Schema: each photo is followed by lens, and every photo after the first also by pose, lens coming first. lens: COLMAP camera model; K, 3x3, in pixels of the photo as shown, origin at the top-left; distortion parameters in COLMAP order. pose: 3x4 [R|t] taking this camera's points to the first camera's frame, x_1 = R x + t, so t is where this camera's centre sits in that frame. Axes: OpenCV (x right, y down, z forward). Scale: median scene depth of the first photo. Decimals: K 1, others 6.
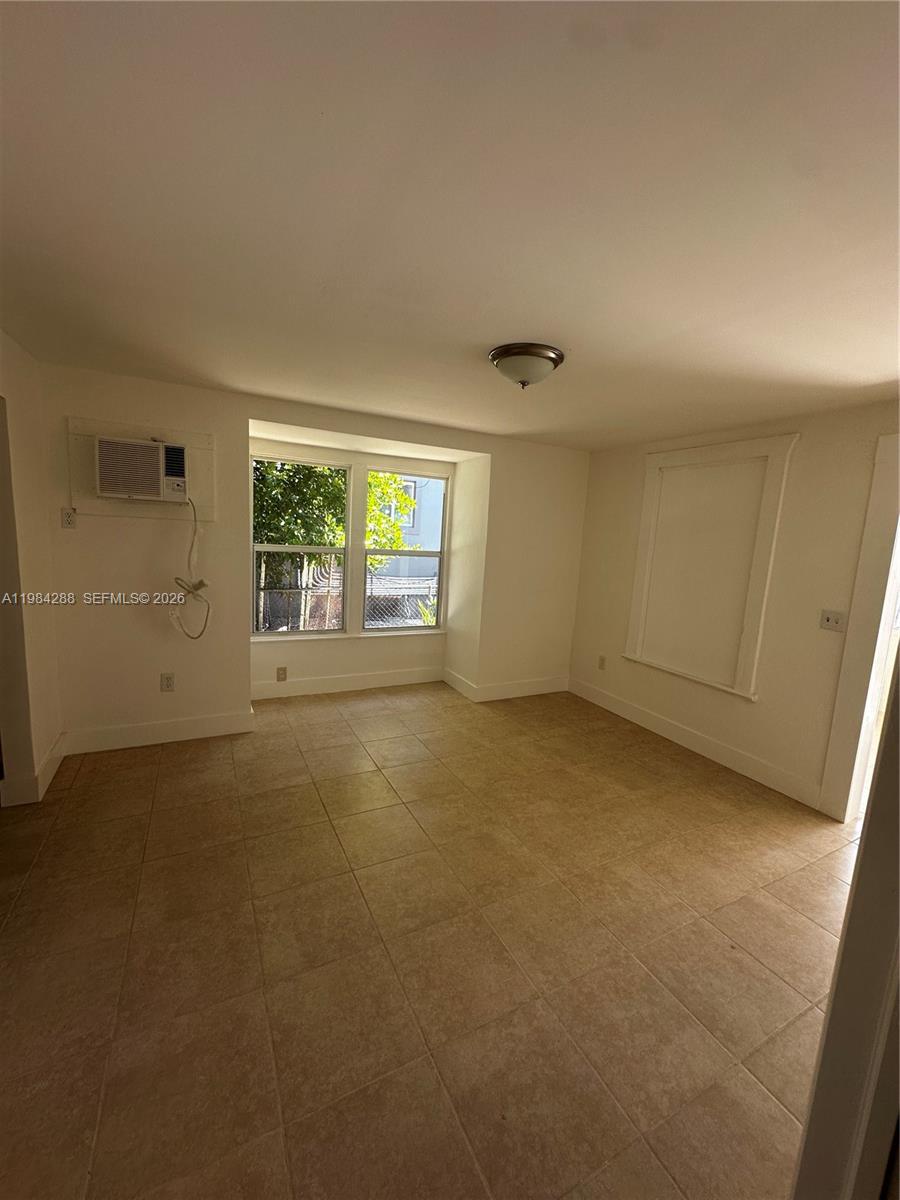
lens RADIAL K [[478.7, 0, 444.7], [0, 478.7, 599.0], [0, 0, 1]] dist [-0.003852, 0.000624]
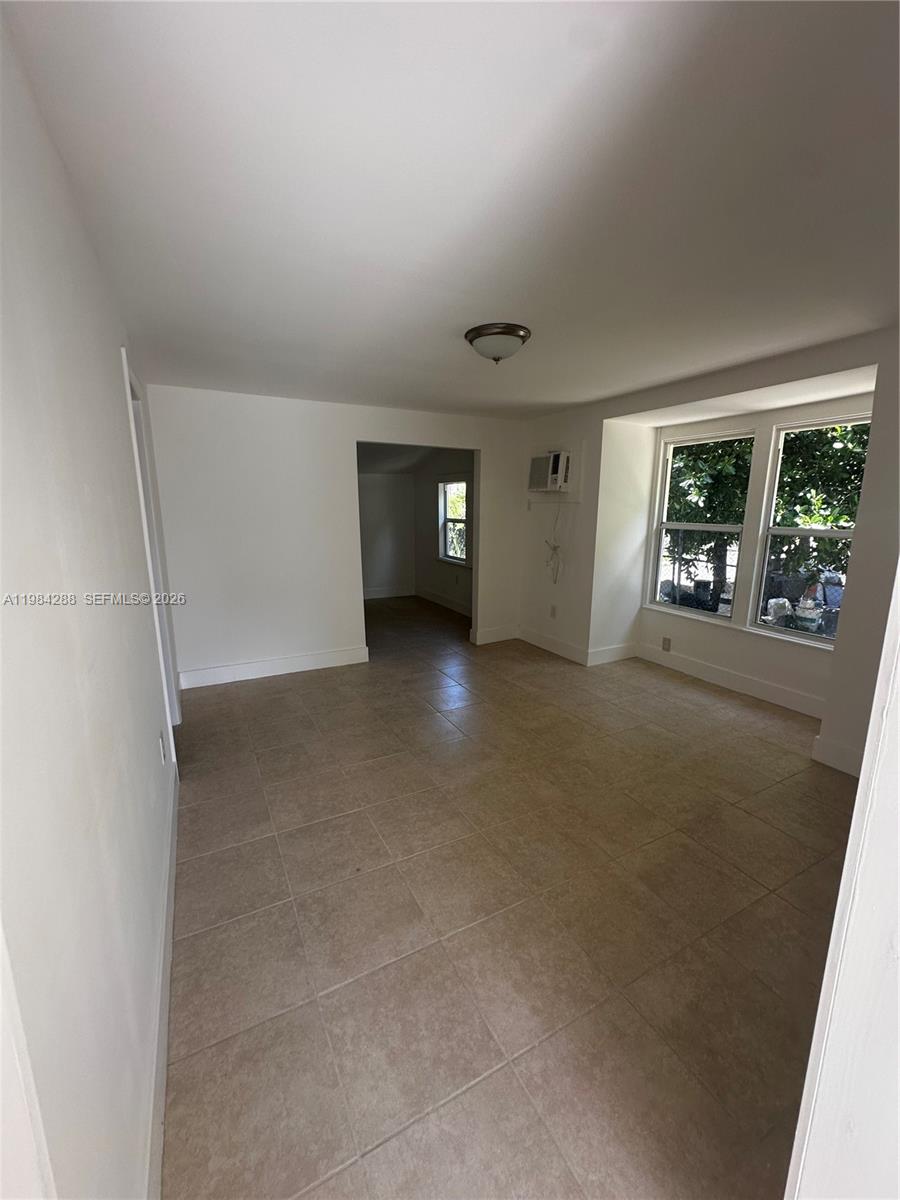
lens RADIAL K [[478.7, 0, 453.0], [0, 478.7, 595.3], [0, 0, 1]] dist [-0.003852, 0.000624]
pose [[0.022904, 0.128462, -0.991450, 0.853017], [-0.143383, 0.981880, 0.123910, -0.017105], [0.989402, 0.139319, 0.040909, 0.581512]]
